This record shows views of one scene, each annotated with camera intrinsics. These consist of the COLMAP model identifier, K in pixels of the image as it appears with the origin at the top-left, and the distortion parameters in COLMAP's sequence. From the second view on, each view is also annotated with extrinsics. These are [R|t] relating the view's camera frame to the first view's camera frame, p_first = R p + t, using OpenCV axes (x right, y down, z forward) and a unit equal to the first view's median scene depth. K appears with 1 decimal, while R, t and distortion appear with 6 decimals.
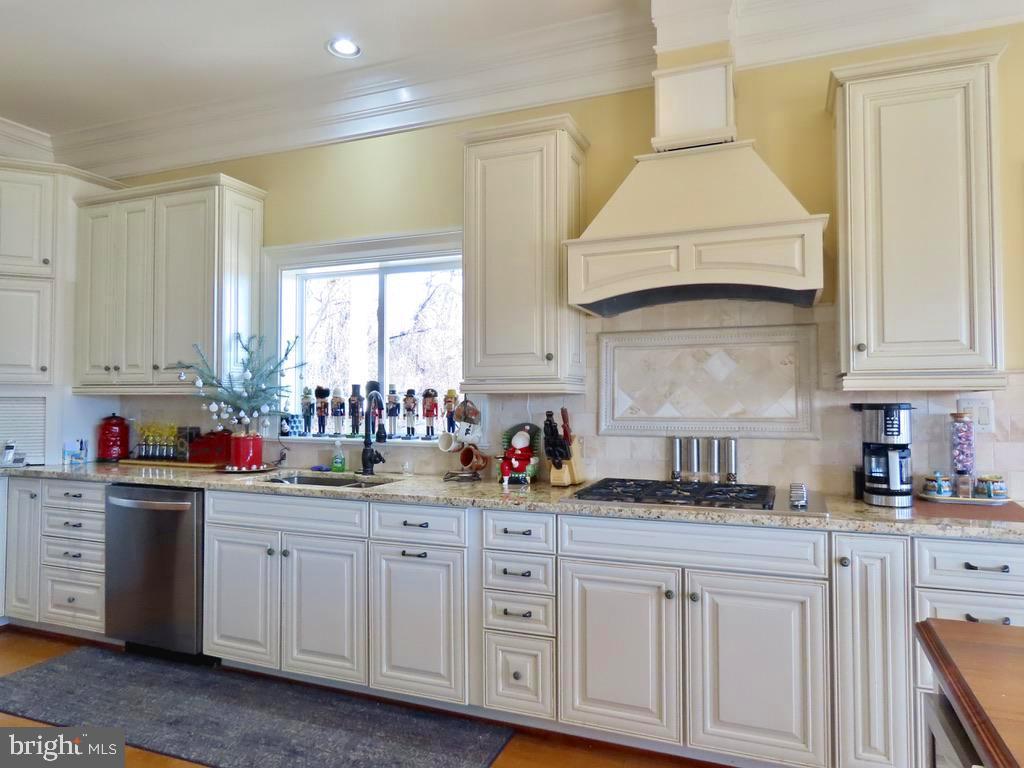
lens RADIAL K [[647.4, 0, 512.0], [0, 647.4, 384.0], [0, 0, 1]] dist [-0.005124, -0.001782]
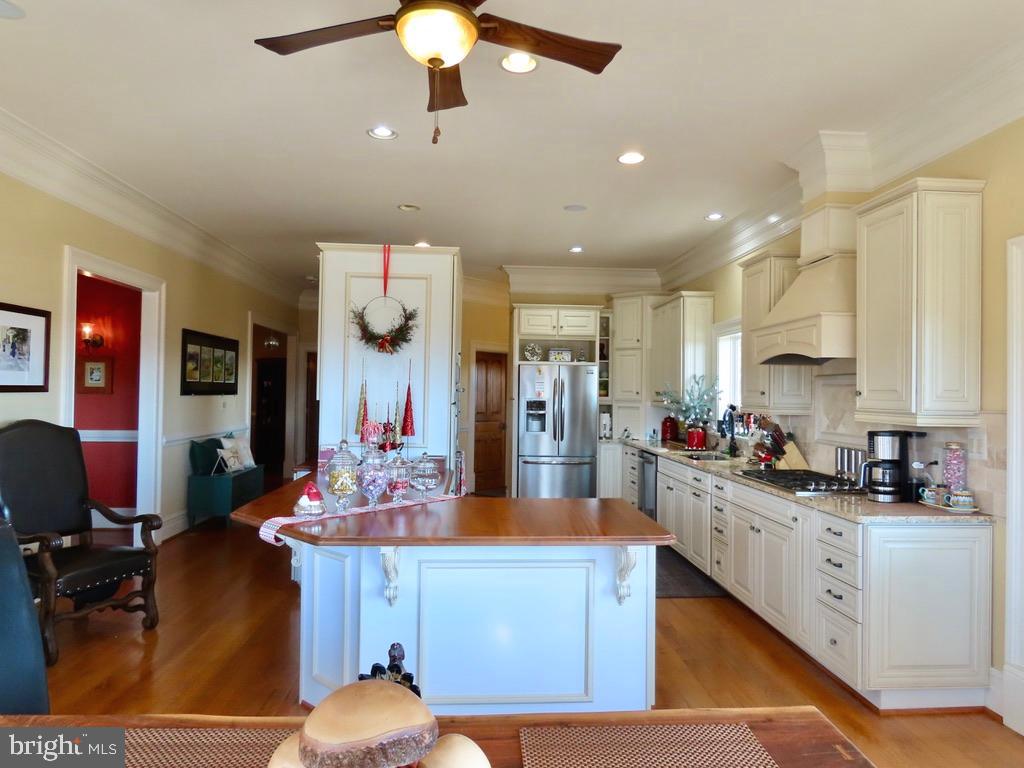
lens RADIAL K [[647.4, 0, 512.0], [0, 647.4, 384.0], [0, 0, 1]] dist [-0.005124, -0.001782]
pose [[0.422902, -0.013750, -0.906071, 1.013048], [0.033357, 0.999443, 0.000402, -0.070361], [0.905561, -0.030394, 0.423126, -0.244935]]
